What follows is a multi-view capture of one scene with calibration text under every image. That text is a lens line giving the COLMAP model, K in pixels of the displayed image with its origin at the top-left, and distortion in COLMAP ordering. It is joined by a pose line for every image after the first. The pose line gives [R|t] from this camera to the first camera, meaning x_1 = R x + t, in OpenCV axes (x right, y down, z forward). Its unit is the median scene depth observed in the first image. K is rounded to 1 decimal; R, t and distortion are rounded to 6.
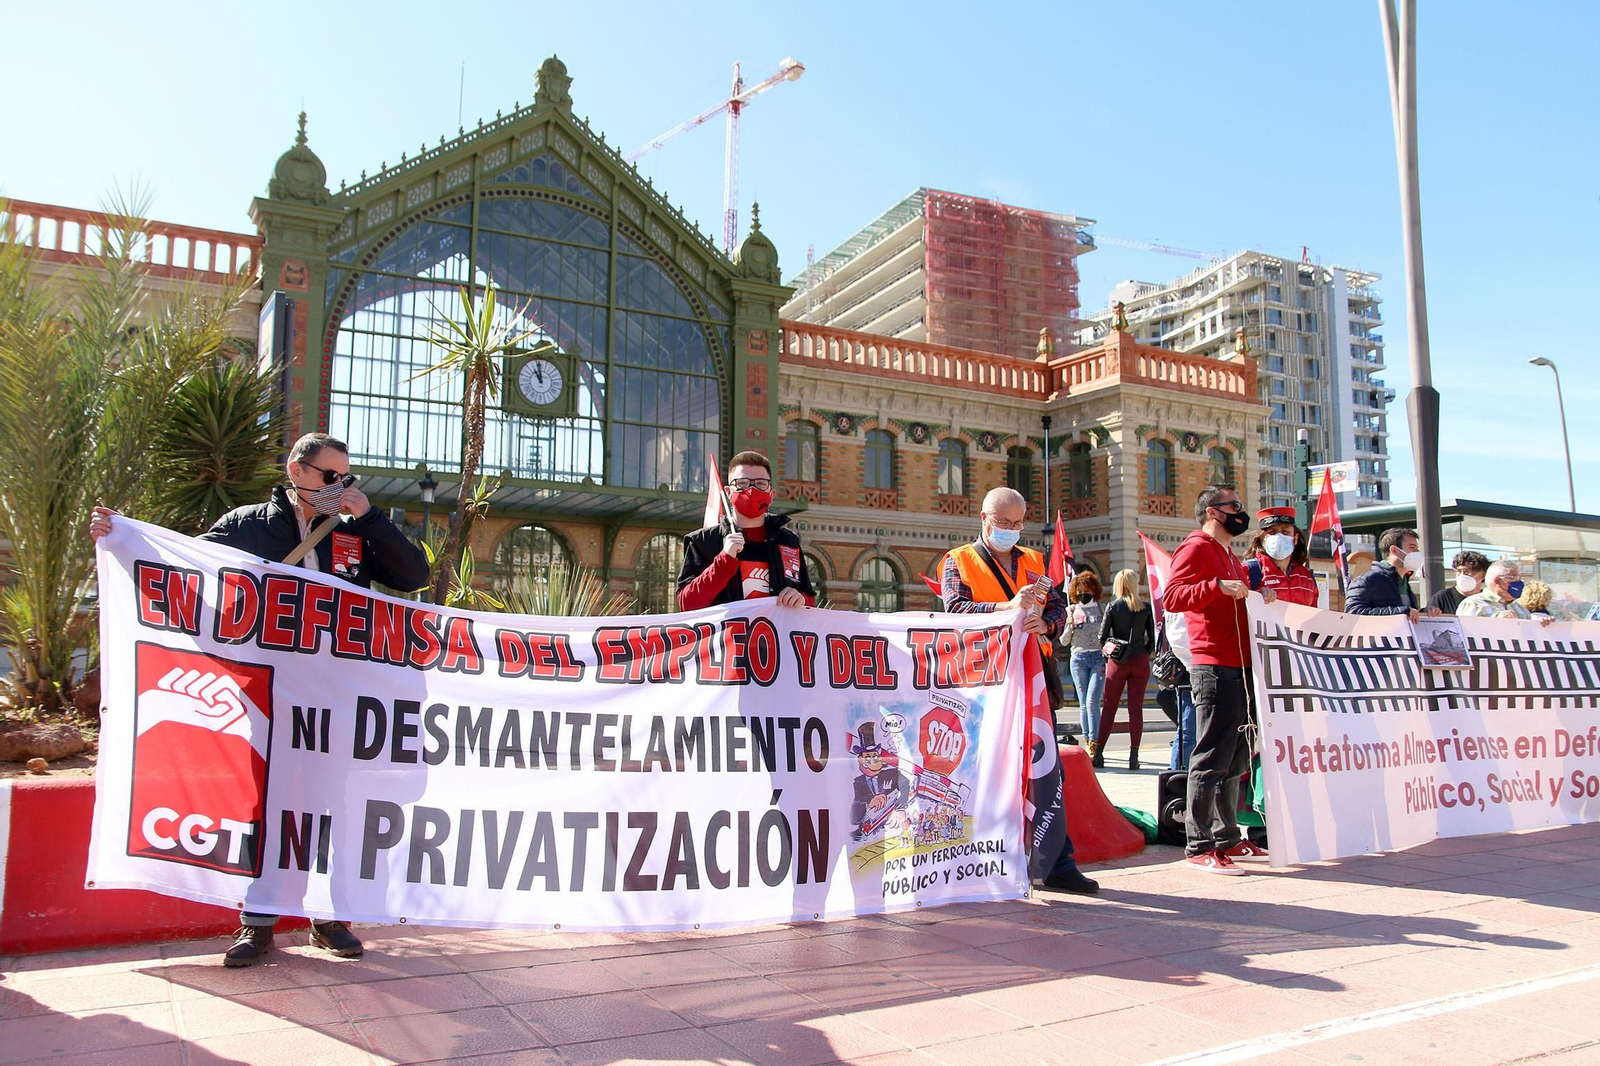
lens RADIAL K [[1246.5, 0, 795.5], [0, 1246.5, 546.8], [0, 0, 1]] dist [-0.127027, 0.115992]
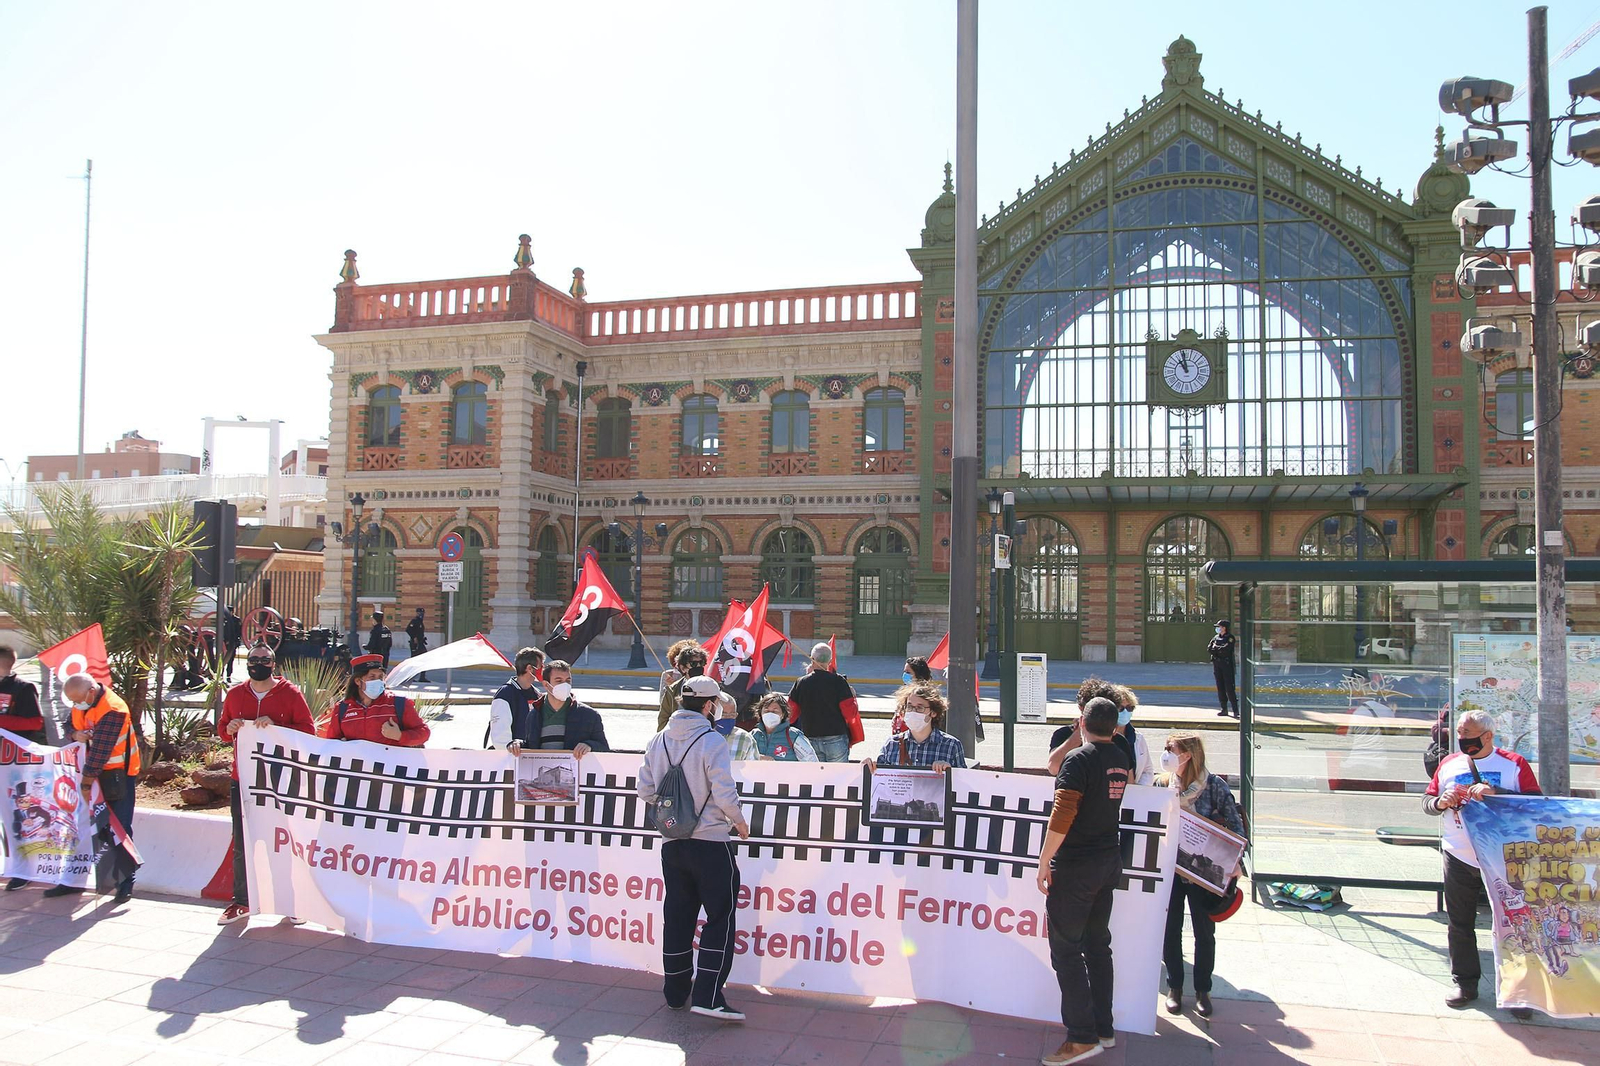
lens RADIAL K [[1240.8, 0, 790.9], [0, 1240.8, 547.0], [0, 0, 1]] dist [-0.125127, 0.111478]
pose [[0.697697, -0.033452, -0.715612, 0.272791], [0.060394, 0.998100, 0.012224, -0.023136], [0.713843, -0.051747, 0.698391, 0.076296]]
